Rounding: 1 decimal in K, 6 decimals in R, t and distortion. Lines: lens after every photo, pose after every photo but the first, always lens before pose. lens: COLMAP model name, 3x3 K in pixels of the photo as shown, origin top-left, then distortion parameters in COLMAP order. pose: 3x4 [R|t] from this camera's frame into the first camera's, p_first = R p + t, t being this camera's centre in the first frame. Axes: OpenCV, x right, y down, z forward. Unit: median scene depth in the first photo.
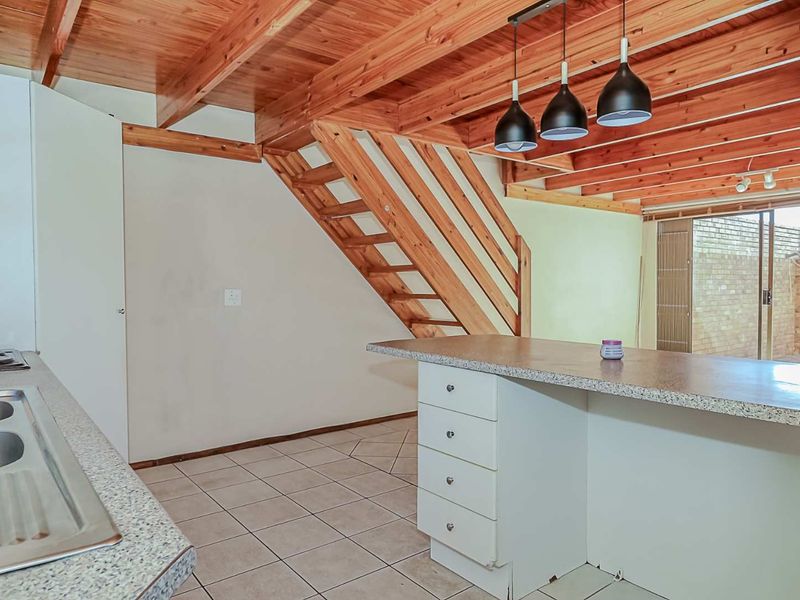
lens RADIAL K [[541.9, 0, 400.0], [0, 541.9, 300.0], [0, 0, 1]] dist [0.002669, 0.000804]
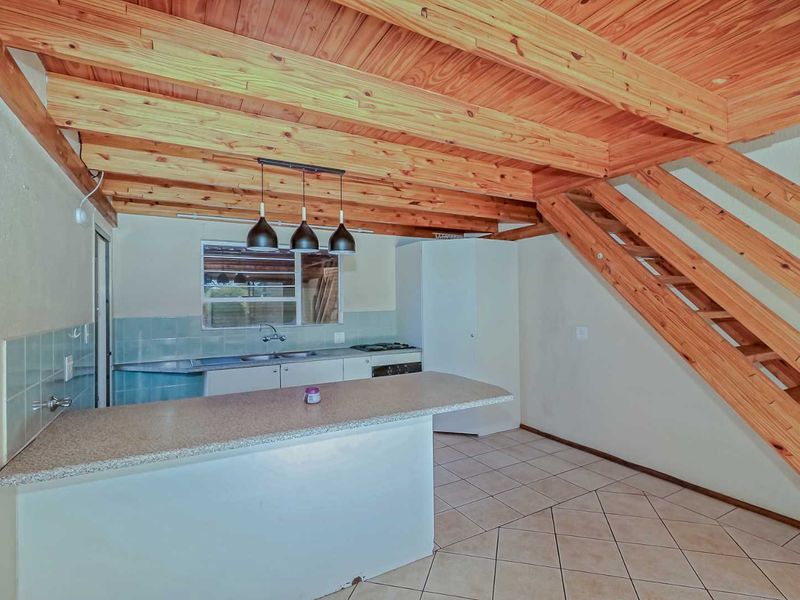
lens RADIAL K [[411.4, 0, 416.3], [0, 411.4, 295.8], [0, 0, 1]] dist [0.000831, 0.000291]
pose [[-0.133000, -0.003673, -0.991109, 0.756224], [-0.009350, 0.999953, -0.002452, -0.089906], [0.991072, 0.008940, -0.133028, 0.757291]]
